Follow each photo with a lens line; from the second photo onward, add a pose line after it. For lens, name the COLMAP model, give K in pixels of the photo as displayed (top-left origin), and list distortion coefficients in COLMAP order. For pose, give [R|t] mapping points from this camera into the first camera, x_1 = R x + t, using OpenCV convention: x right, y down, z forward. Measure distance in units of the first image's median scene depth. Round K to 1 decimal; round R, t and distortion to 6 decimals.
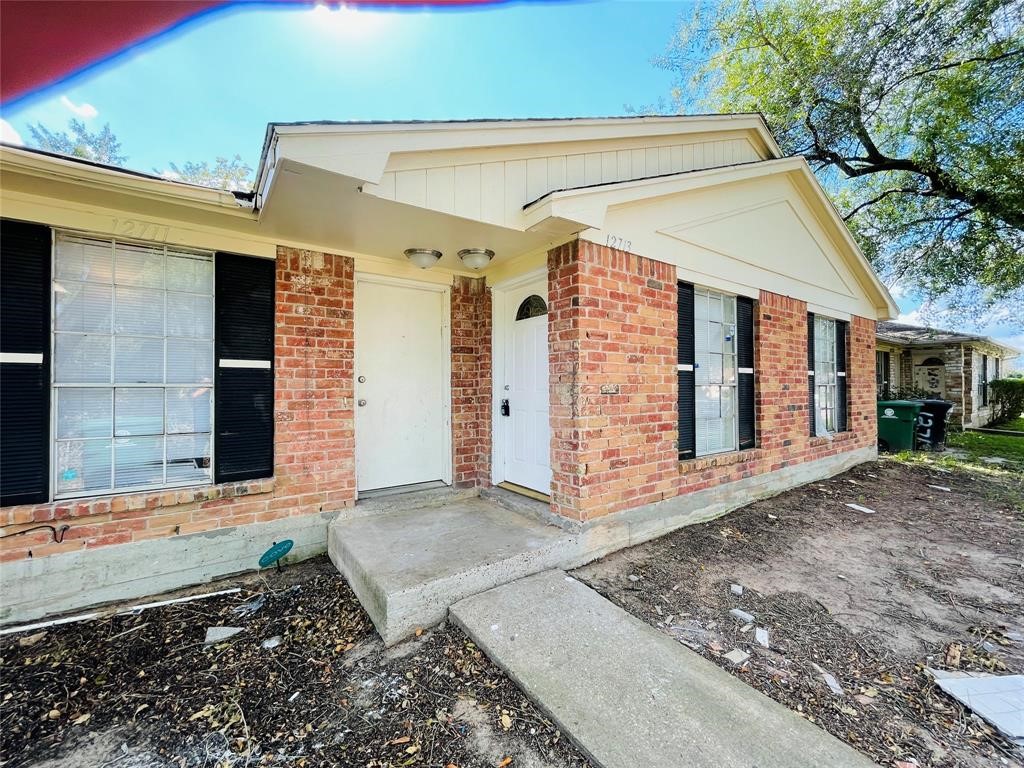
lens RADIAL K [[419.8, 0, 510.5], [0, 419.8, 383.8], [0, 0, 1]] dist [-0.001658, -0.000459]
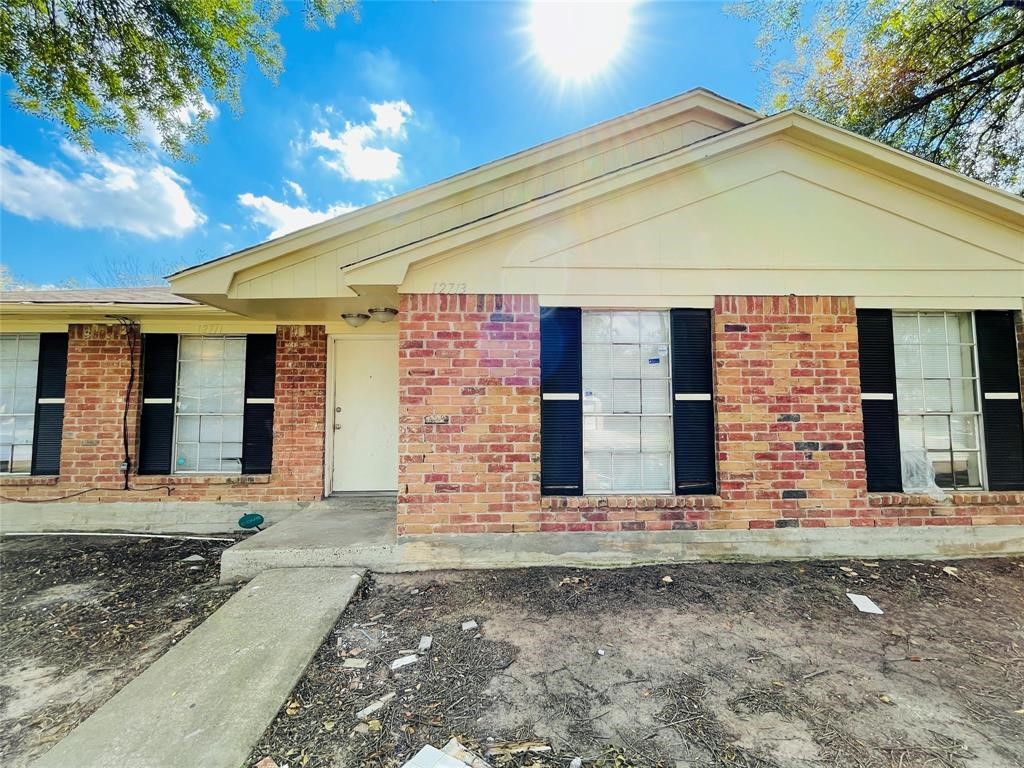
lens RADIAL K [[419.8, 0, 511.7], [0, 419.8, 382.9], [0, 0, 1]] dist [-0.001658, -0.000459]
pose [[0.835144, -0.035303, -0.548897, 1.008814], [0.004042, 0.998305, -0.058057, -0.018153], [0.550016, 0.046268, 0.833872, 0.175427]]
